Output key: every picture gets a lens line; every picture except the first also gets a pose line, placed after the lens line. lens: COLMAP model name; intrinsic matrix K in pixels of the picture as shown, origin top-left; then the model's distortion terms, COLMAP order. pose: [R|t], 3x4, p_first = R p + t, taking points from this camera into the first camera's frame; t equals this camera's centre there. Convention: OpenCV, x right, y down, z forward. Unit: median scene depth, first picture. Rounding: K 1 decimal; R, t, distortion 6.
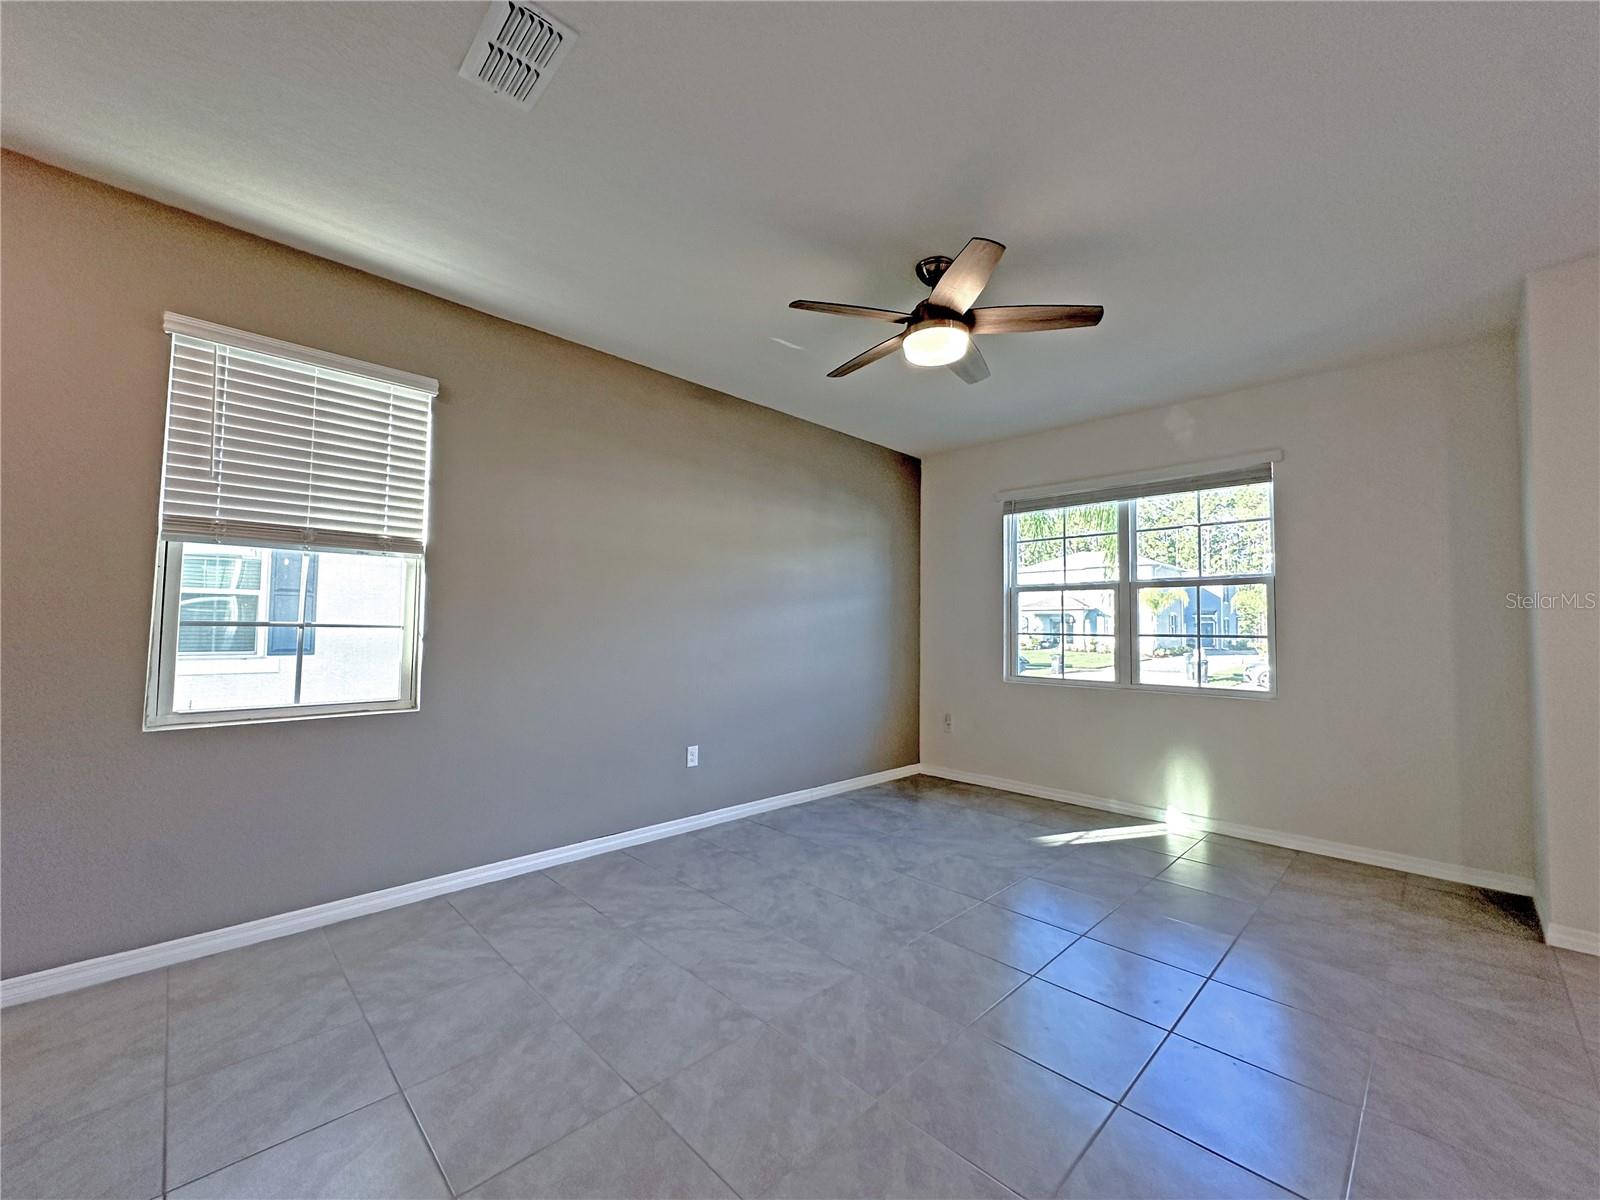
lens RADIAL K [[638.6, 0, 796.3], [0, 638.6, 600.0], [0, 0, 1]] dist [-0.002947, 0.000711]
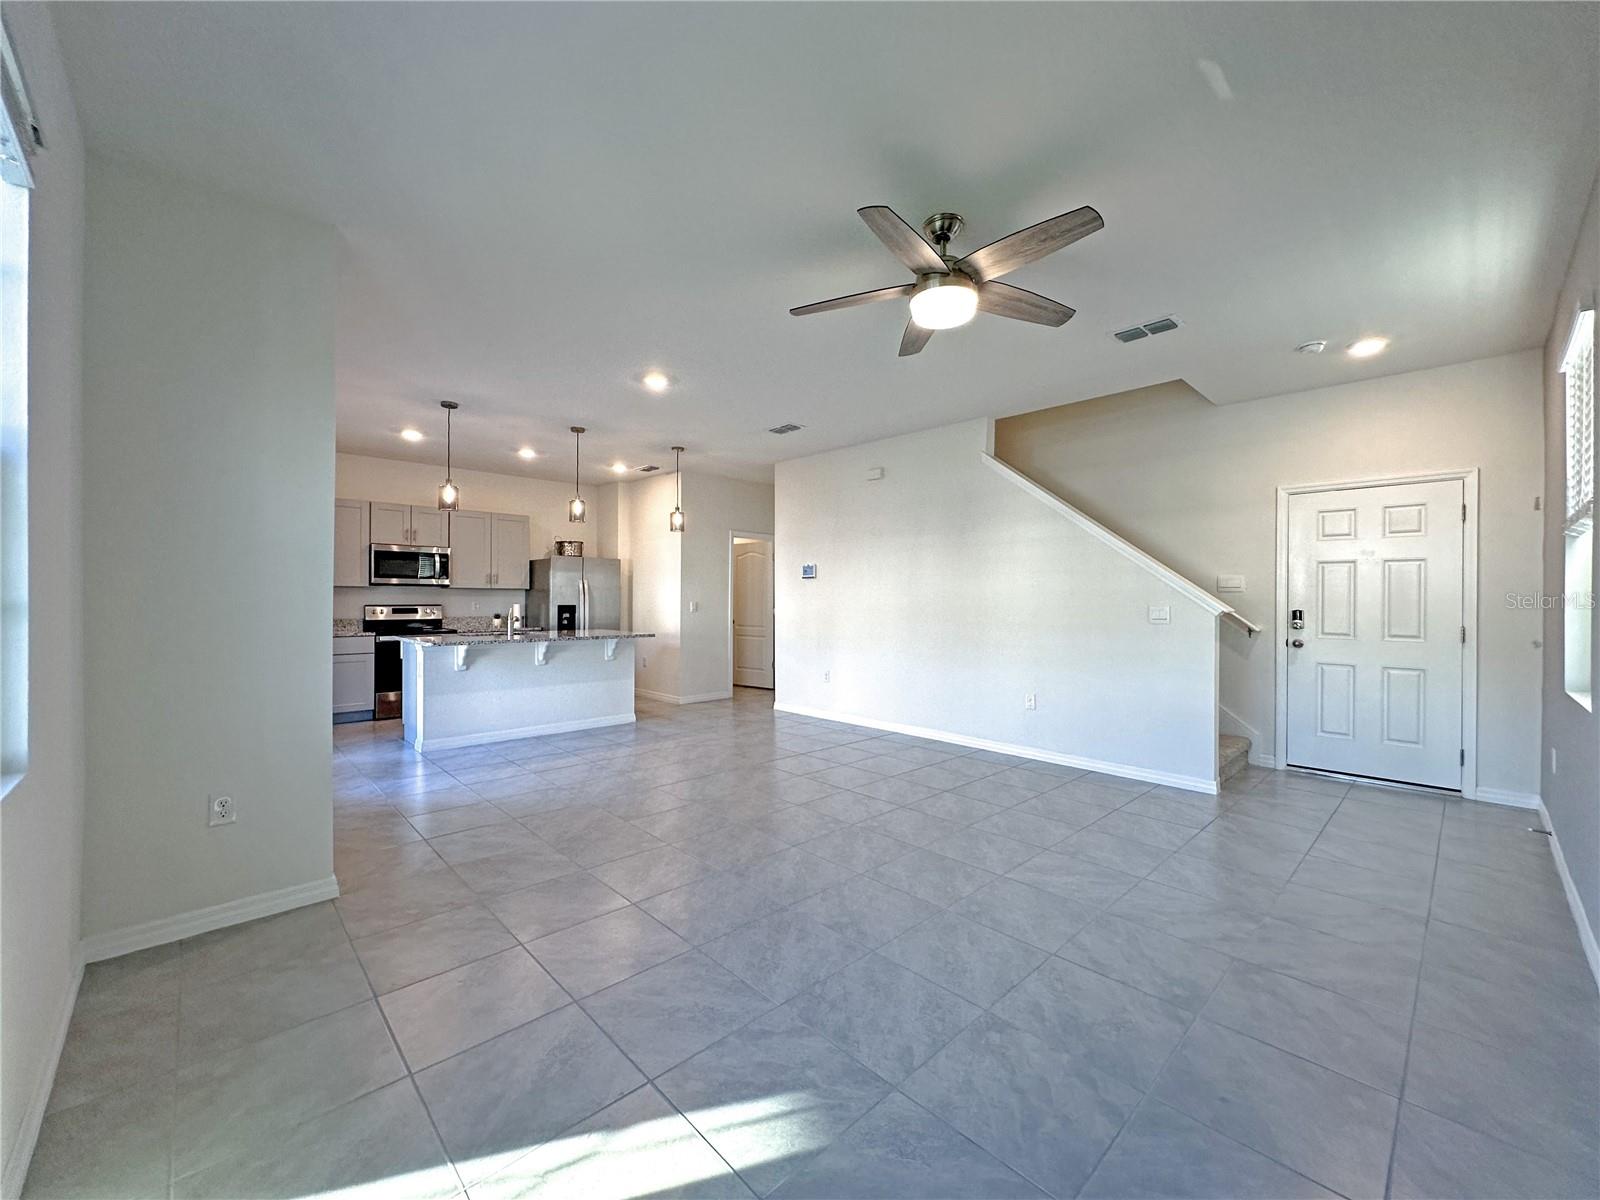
lens RADIAL K [[638.6, 0, 797.1], [0, 638.6, 598.0], [0, 0, 1]] dist [-0.002947, 0.000711]
pose [[-0.999671, -0.017902, 0.018383, 0.326046], [-0.018729, 0.998775, -0.045809, 0.072279], [-0.017540, -0.046138, -0.998781, 1.540746]]
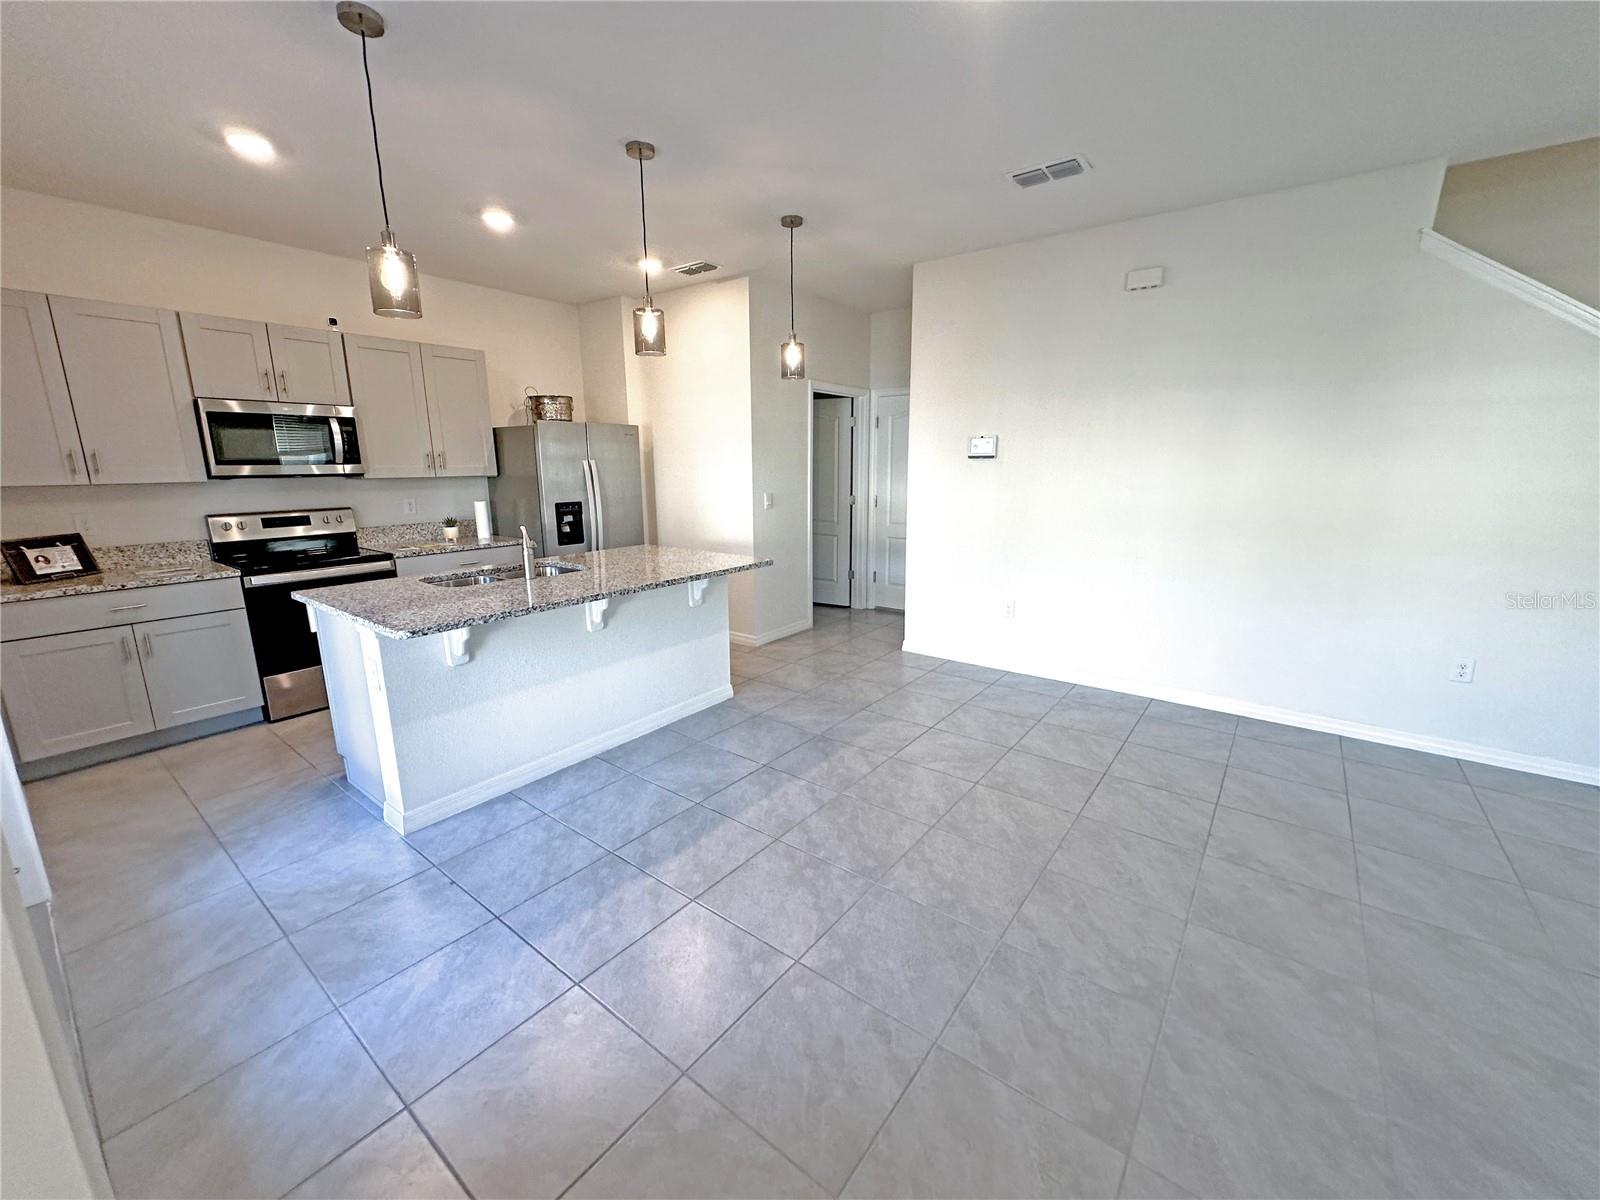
lens RADIAL K [[638.6, 0, 797.9], [0, 638.6, 598.4], [0, 0, 1]] dist [-0.002947, 0.000711]
pose [[-0.990350, 0.020504, -0.137064, 0.870274], [-0.002506, 0.986184, 0.165634, -0.015222], [0.138567, 0.164379, -0.976616, 0.789377]]
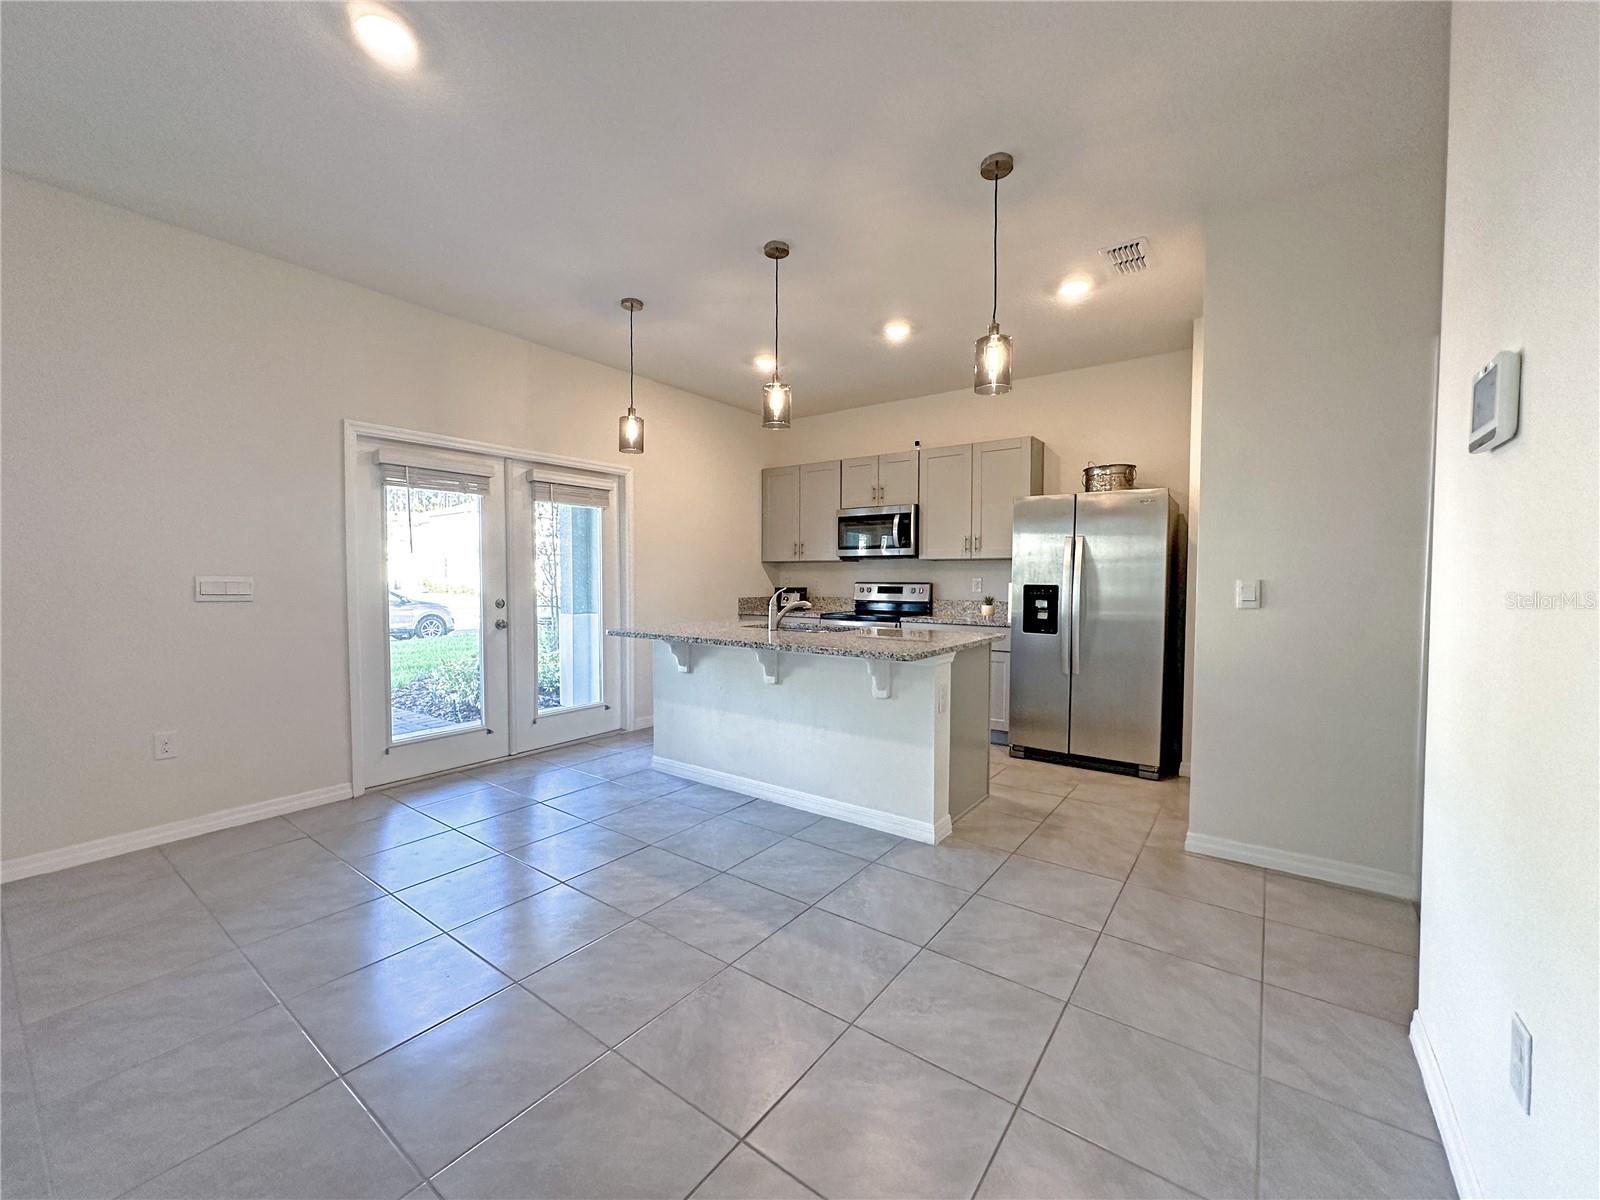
lens RADIAL K [[638.6, 0, 800.9], [0, 638.6, 601.2], [0, 0, 1]] dist [-0.002947, 0.000711]
pose [[-0.161123, -0.053887, 0.985462, 0.042786], [-0.048717, 0.997725, 0.046592, 0.006108], [-0.985731, -0.040502, -0.163381, -0.023345]]
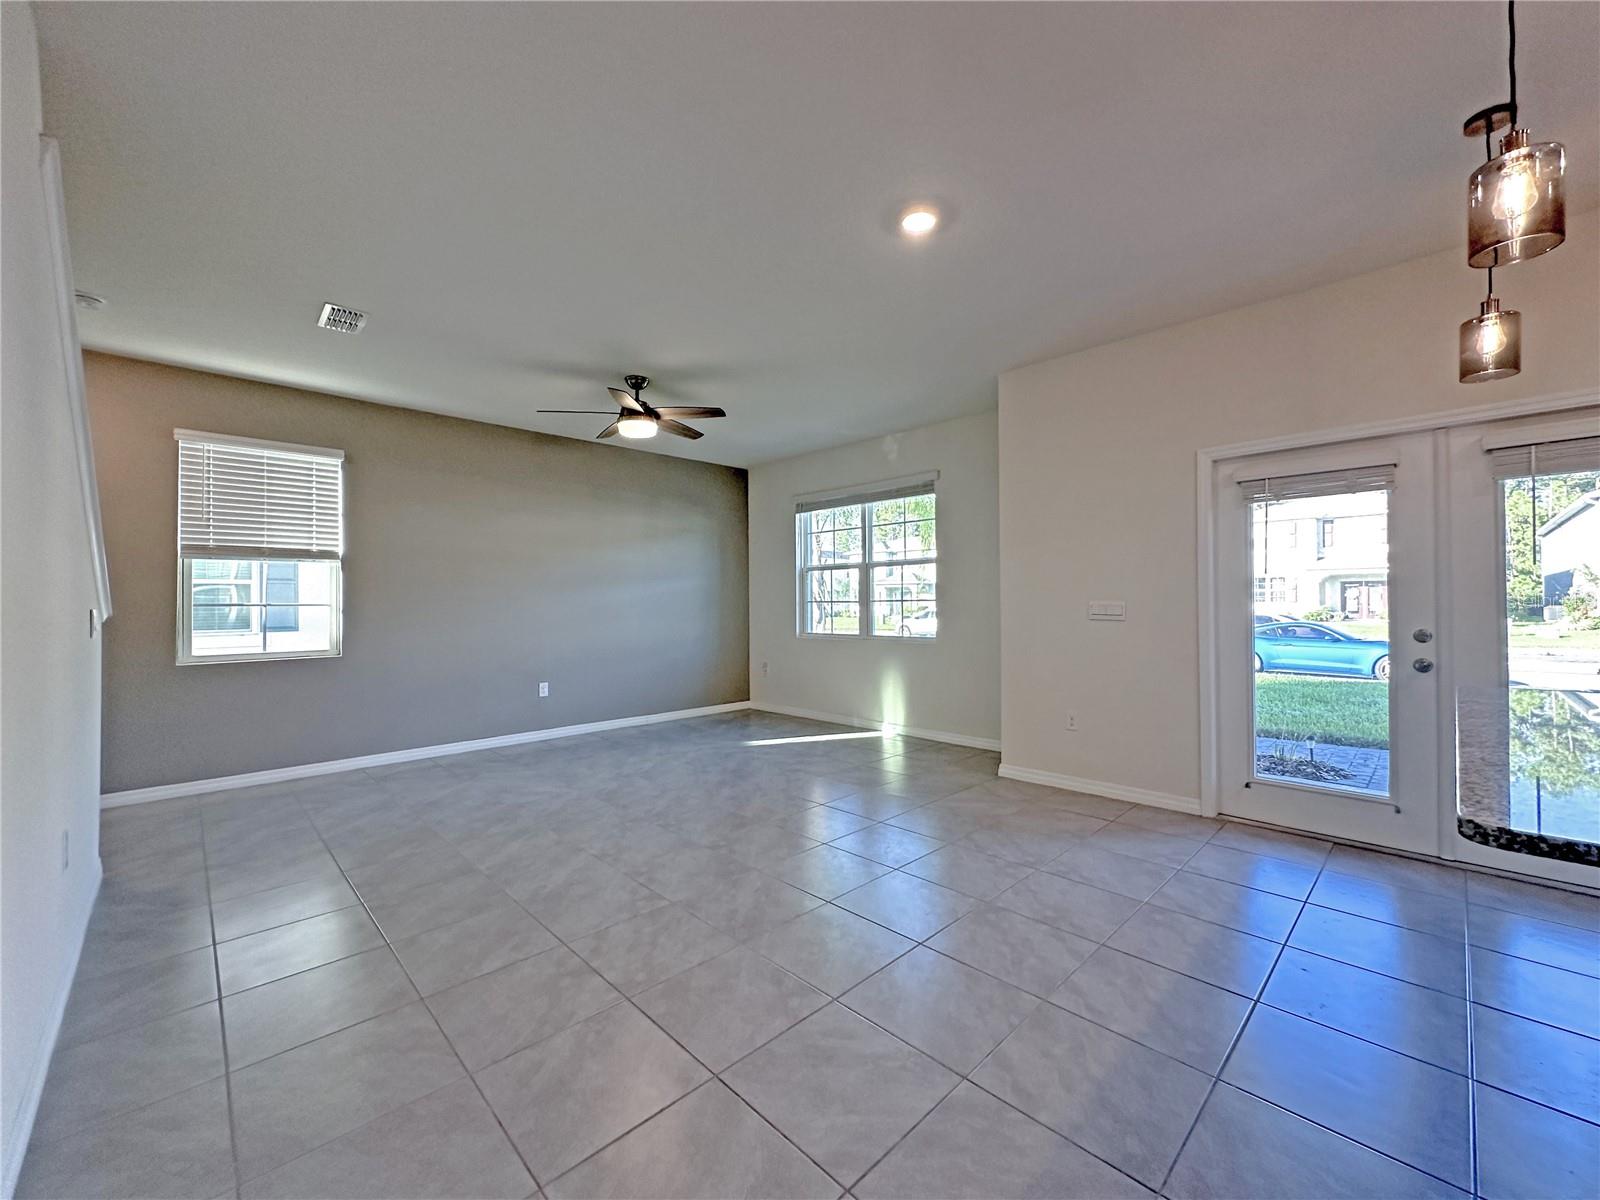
lens RADIAL K [[638.6, 0, 798.0], [0, 638.6, 599.5], [0, 0, 1]] dist [-0.002947, 0.000711]
pose [[0.999749, -0.022093, -0.003778, 0.497296], [0.022222, 0.999009, 0.038565, -0.007032], [0.002922, -0.038640, 0.999249, -0.528014]]
